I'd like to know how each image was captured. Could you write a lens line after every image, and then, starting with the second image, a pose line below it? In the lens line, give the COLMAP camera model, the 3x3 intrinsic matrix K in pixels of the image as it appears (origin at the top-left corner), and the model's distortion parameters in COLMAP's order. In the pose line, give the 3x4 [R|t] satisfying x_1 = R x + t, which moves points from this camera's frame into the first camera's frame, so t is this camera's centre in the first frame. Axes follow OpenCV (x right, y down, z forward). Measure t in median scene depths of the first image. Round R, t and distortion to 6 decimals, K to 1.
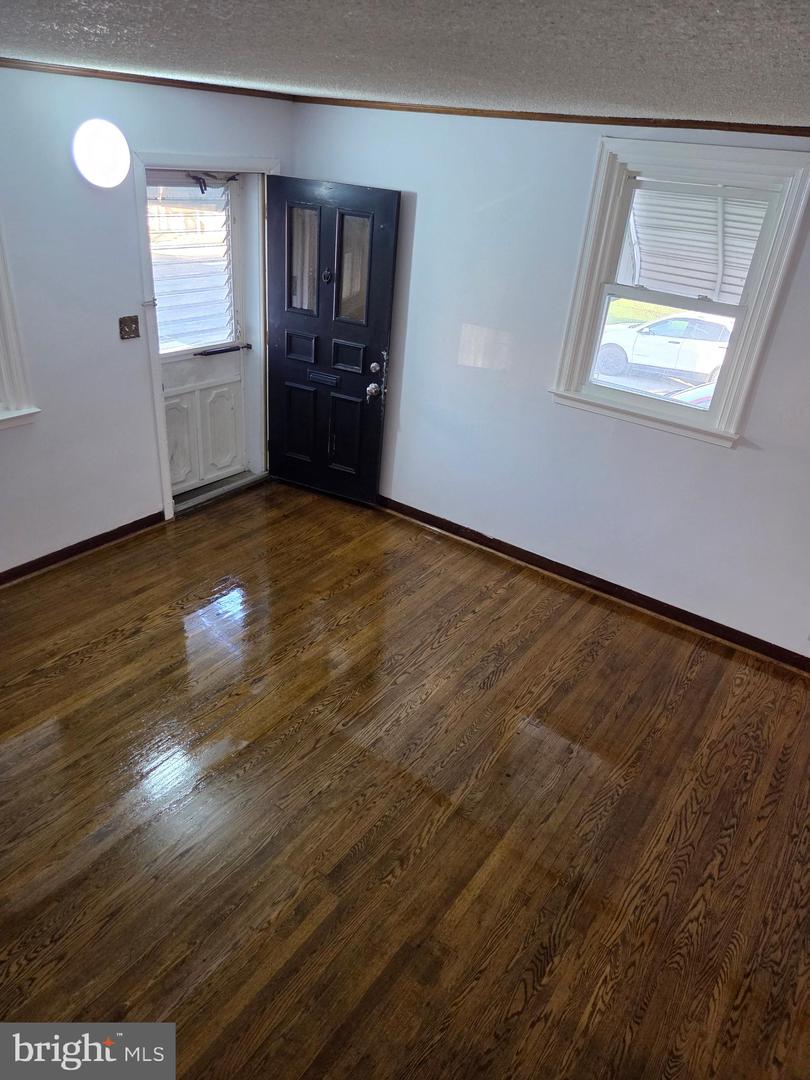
lens RADIAL K [[718.5, 0, 397.1], [0, 718.5, 546.4], [0, 0, 1]] dist [0.068472, -0.062919]
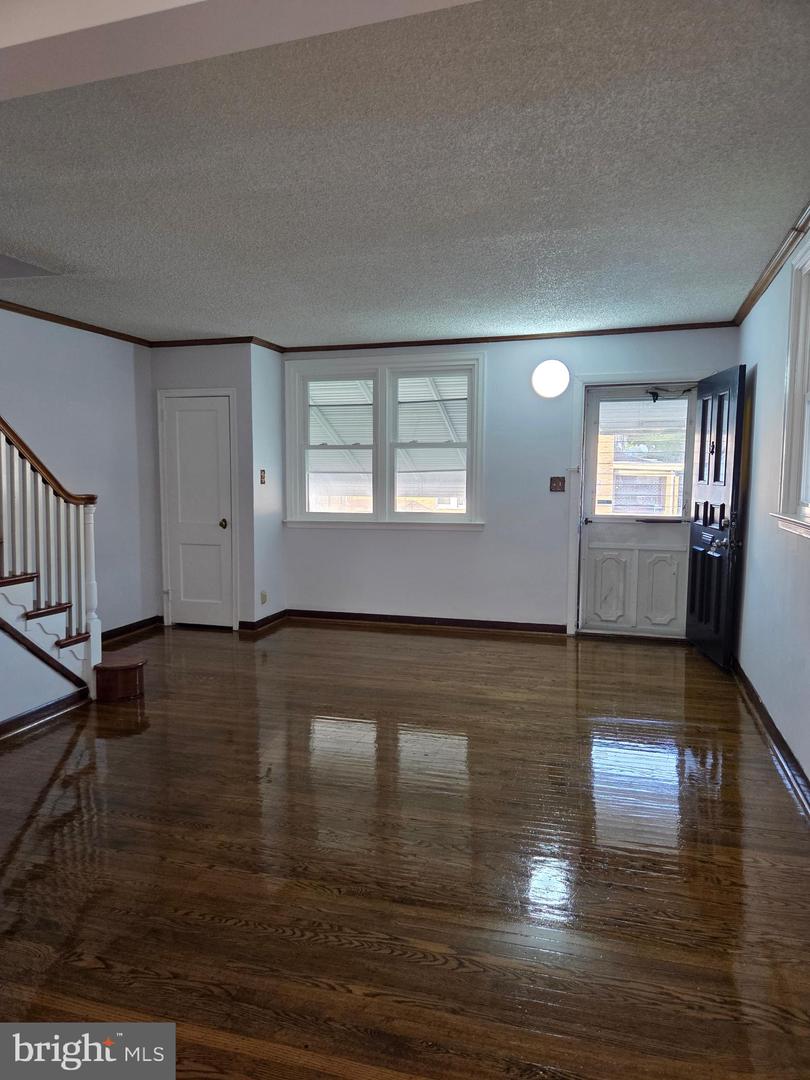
lens RADIAL K [[718.5, 0, 397.1], [0, 718.5, 546.4], [0, 0, 1]] dist [0.068472, -0.062919]
pose [[0.303759, 0.016613, -0.952604, 0.814737], [-0.447123, 0.885391, -0.127134, 0.125006], [0.841315, 0.464550, 0.276374, 0.329704]]
